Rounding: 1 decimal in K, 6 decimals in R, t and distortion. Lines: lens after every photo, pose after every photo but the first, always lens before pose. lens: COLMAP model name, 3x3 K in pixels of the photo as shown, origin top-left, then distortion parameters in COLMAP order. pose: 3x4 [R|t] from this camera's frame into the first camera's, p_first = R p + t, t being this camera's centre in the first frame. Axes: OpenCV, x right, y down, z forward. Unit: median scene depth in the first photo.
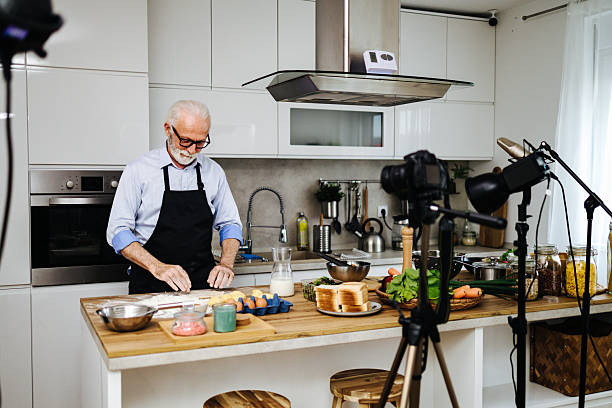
lens RADIAL K [[654.8, 0, 306.0], [0, 654.8, 204.0], [0, 0, 1]] dist [0.015169, 0.009282]
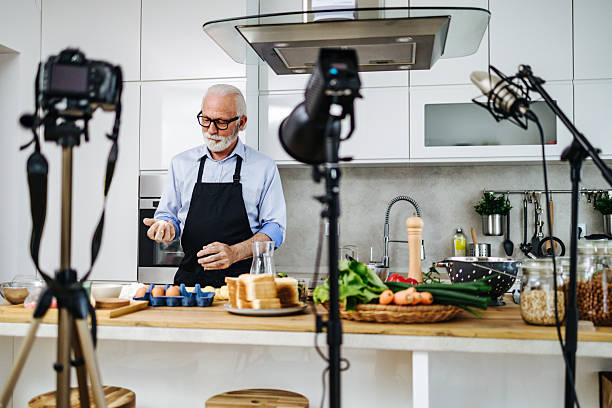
lens RADIAL K [[633.7, 0, 306.0], [0, 633.7, 204.0], [0, 0, 1]] dist [0.013395, 0.009920]
pose [[0.828104, -0.018439, -0.560271, 0.505806], [-0.029533, 0.996636, -0.076452, 0.087112], [0.559796, 0.079857, 0.824774, 0.372466]]
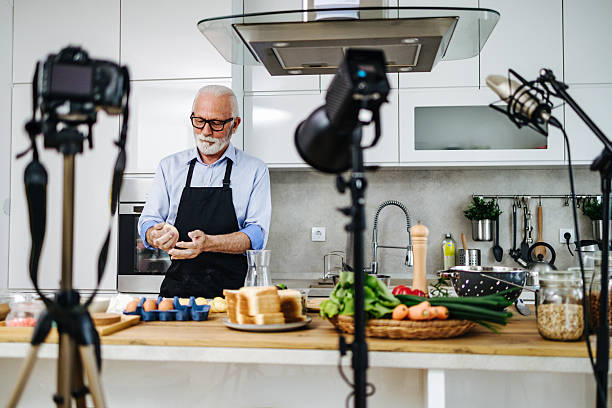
lens RADIAL K [[636.9, 0, 306.0], [0, 636.9, 204.0], [0, 0, 1]] dist [0.009073, 0.009145]
pose [[0.853892, -0.019441, -0.520087, 0.456160], [-0.025753, 0.996500, -0.079530, 0.077494], [0.519812, 0.081304, 0.850403, 0.379663]]
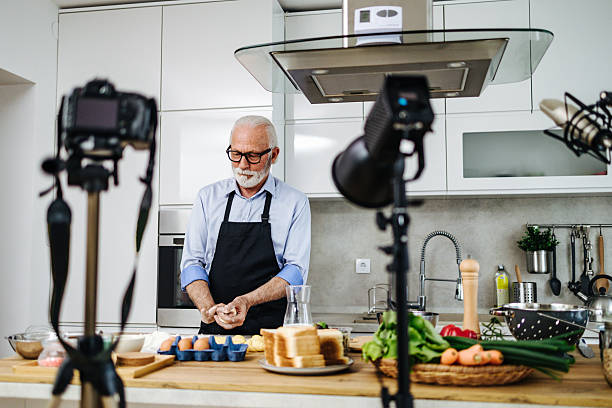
lens RADIAL K [[647.9, 0, 306.0], [0, 647.9, 204.0], [0, 0, 1]] dist [0.014640, 0.020913]
pose [[0.814663, -0.048100, -0.577936, 0.448535], [-0.026513, 0.992423, -0.119971, 0.068723], [0.579328, 0.113059, 0.807216, 0.401943]]
